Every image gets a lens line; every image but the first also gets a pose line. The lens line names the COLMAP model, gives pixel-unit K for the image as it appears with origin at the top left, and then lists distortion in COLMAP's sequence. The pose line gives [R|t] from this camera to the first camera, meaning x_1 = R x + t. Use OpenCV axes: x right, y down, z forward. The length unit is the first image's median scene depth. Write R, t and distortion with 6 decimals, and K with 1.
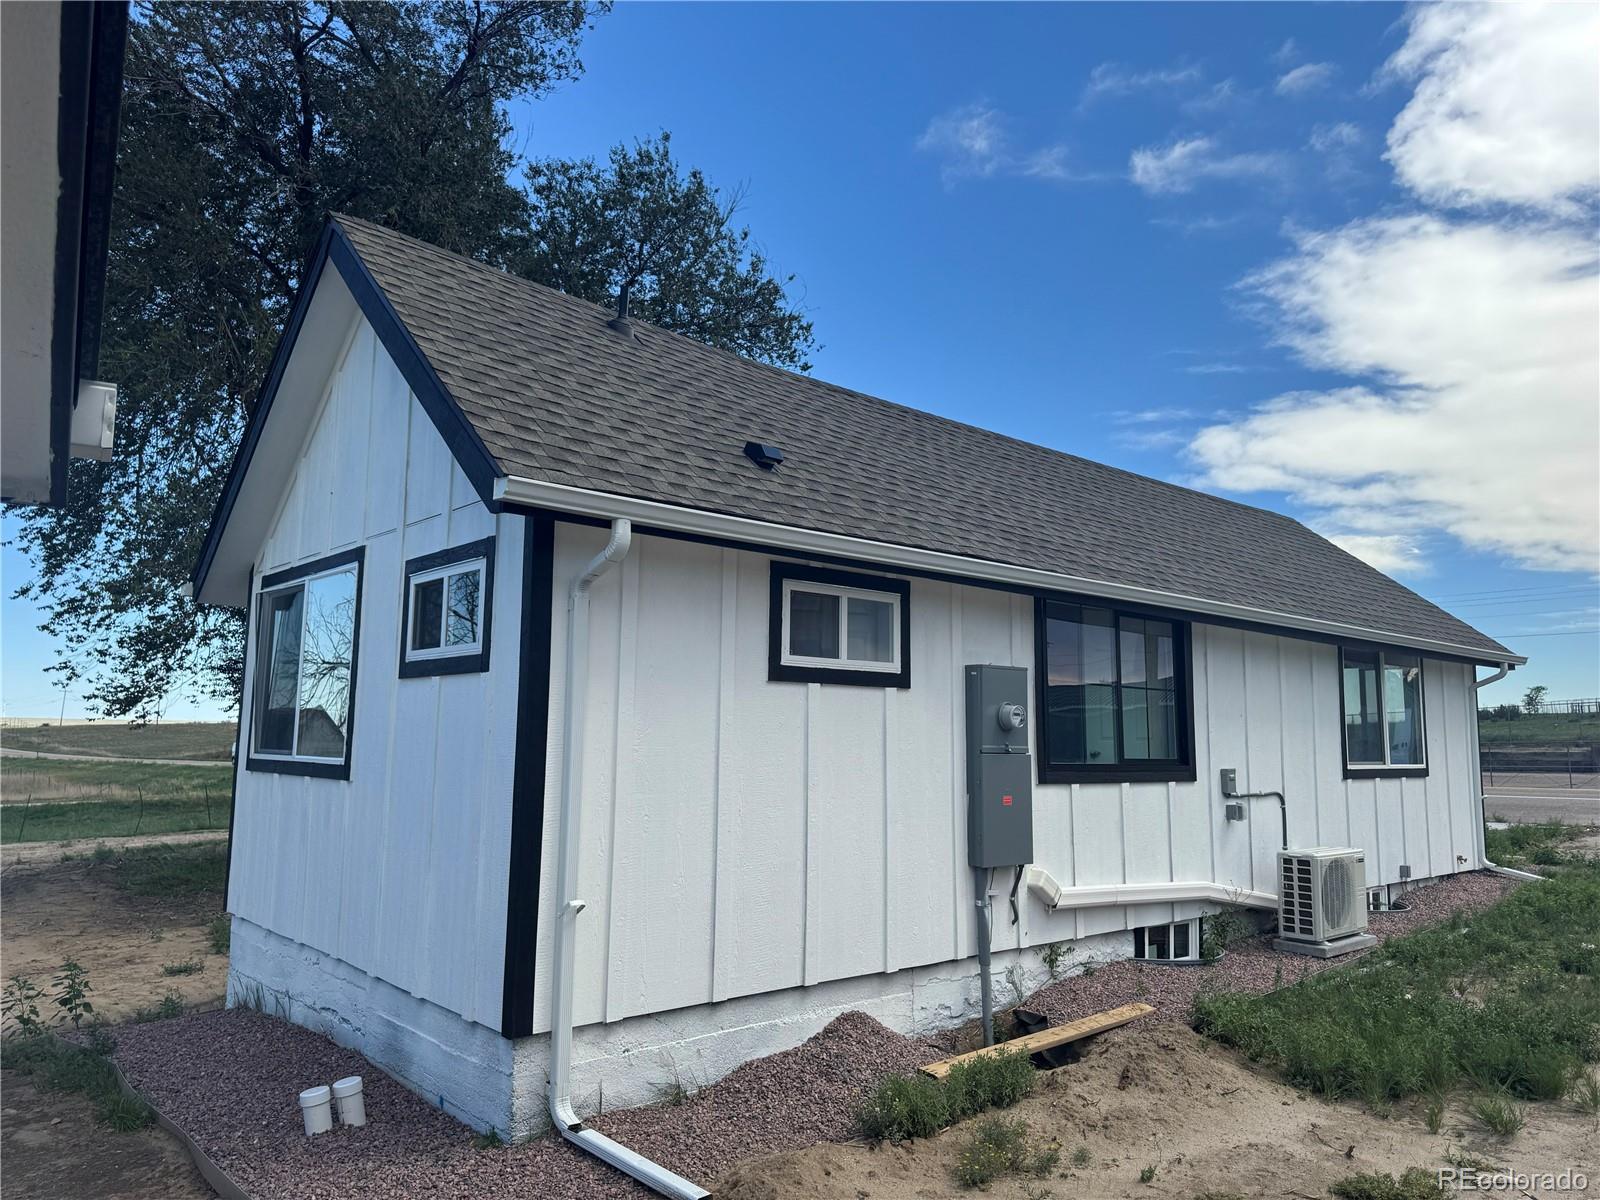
lens RADIAL K [[1110.9, 0, 800.0], [0, 1110.9, 600.0], [0, 0, 1]] dist [0.110088, -0.111873]
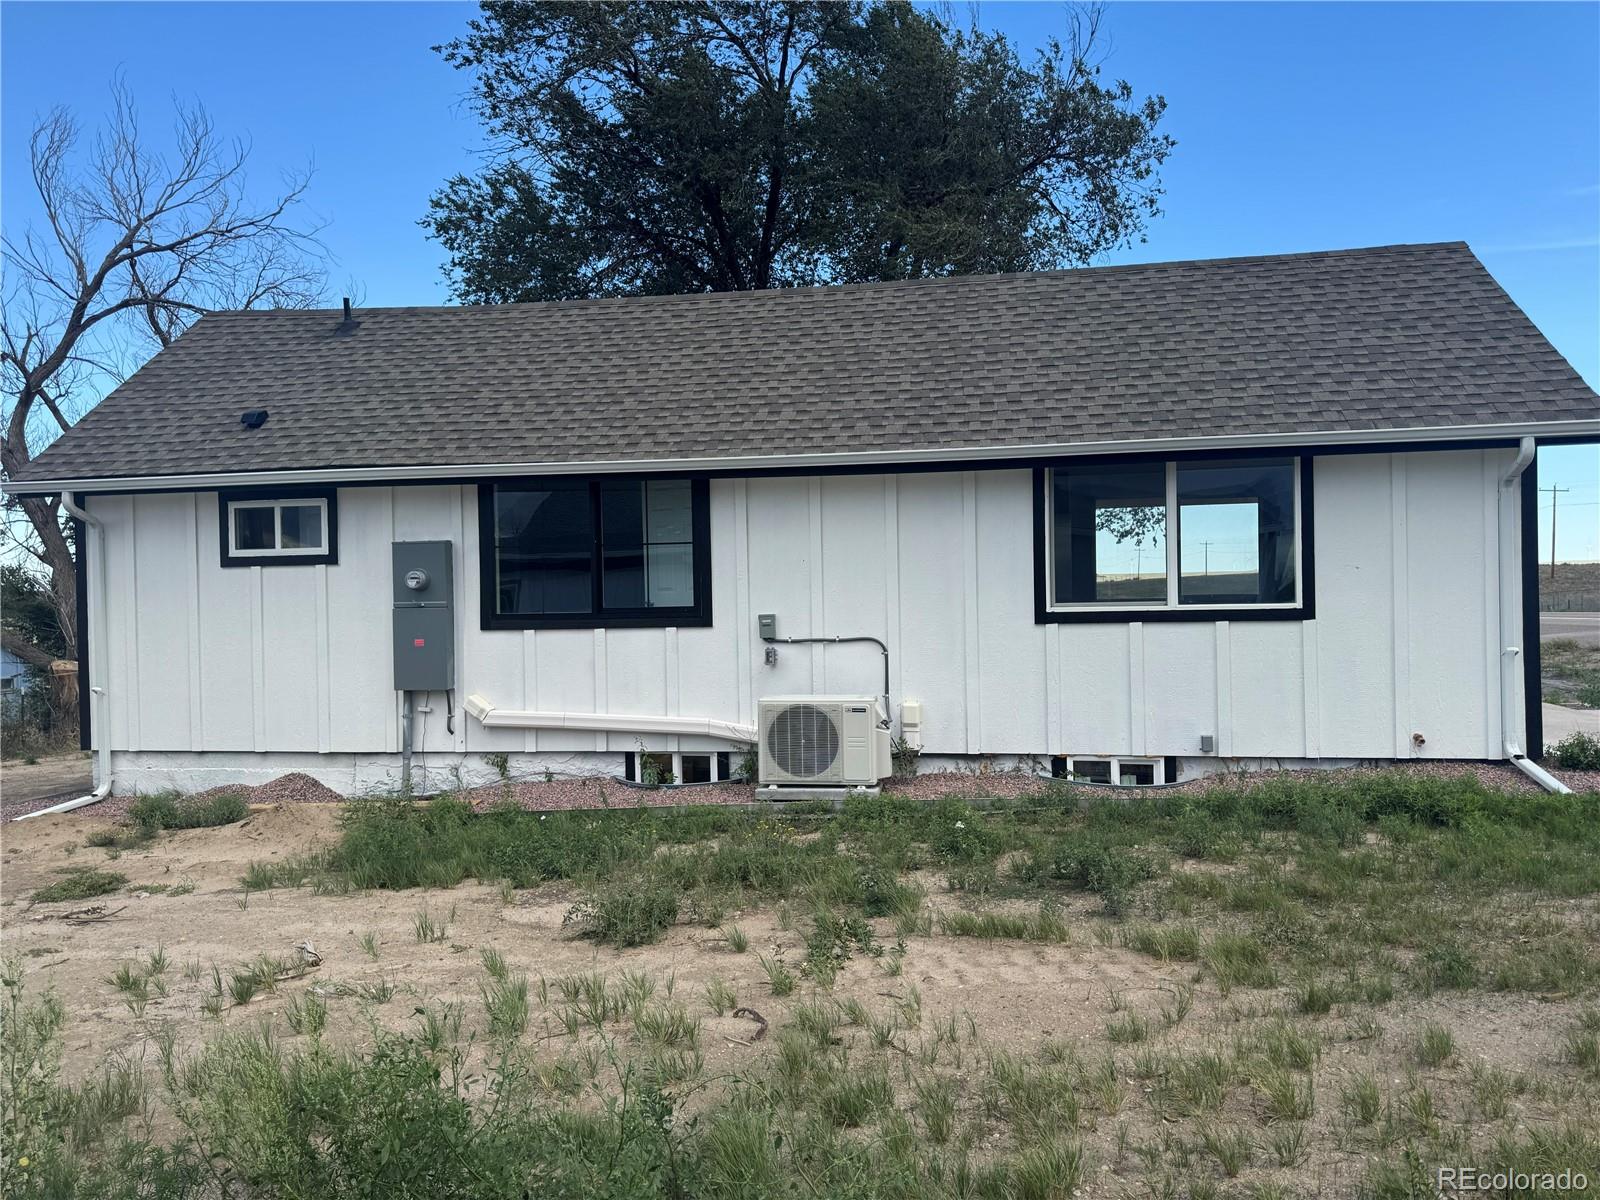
lens RADIAL K [[1078.7, 0, 804.5], [0, 1078.7, 589.9], [0, 0, 1]] dist [0.173864, -0.244060]
pose [[0.622792, -0.020226, -0.782126, 1.436315], [0.124404, 0.989508, 0.073472, 0.075200], [0.772434, -0.143058, 0.618774, 0.533018]]
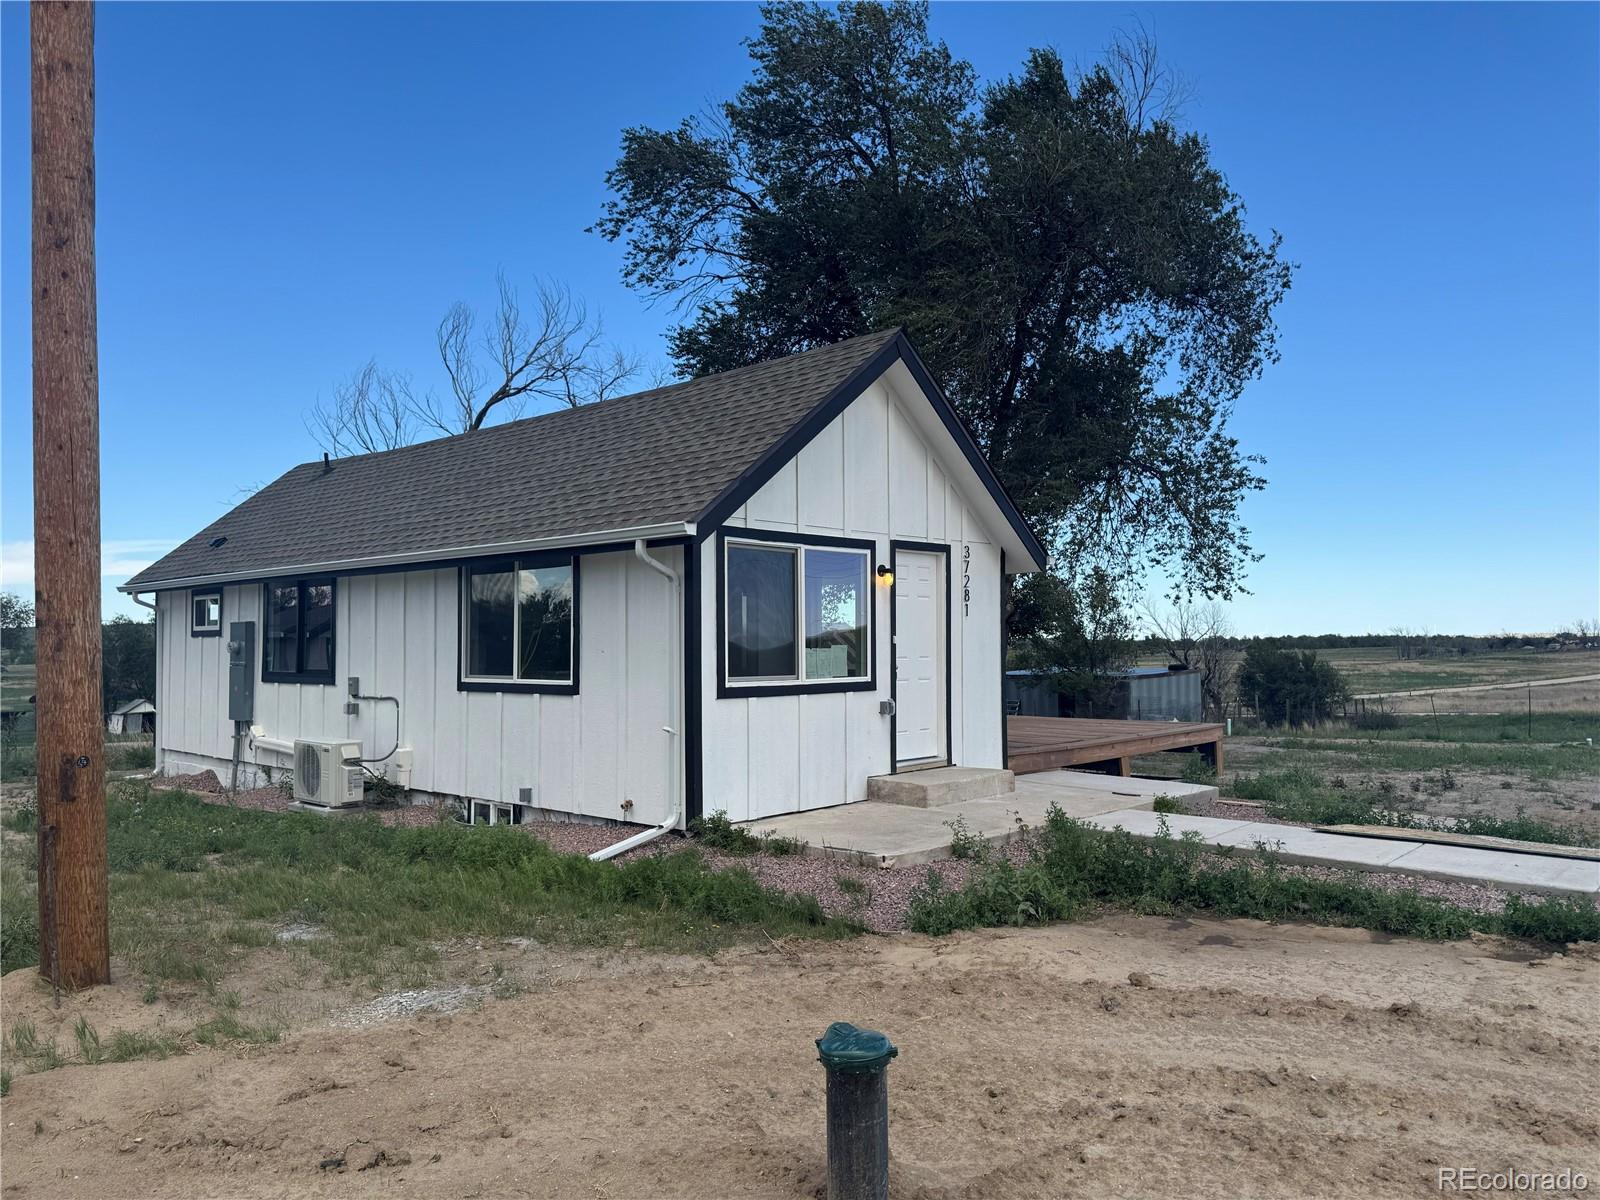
lens RADIAL K [[1110.9, 0, 800.0], [0, 1110.9, 600.0], [0, 0, 1]] dist [0.110088, -0.111873]
pose [[0.090770, -0.052277, -0.994499, 2.223396], [0.127917, 0.990961, -0.040416, 0.224944], [0.987622, -0.123544, 0.096637, 1.753258]]
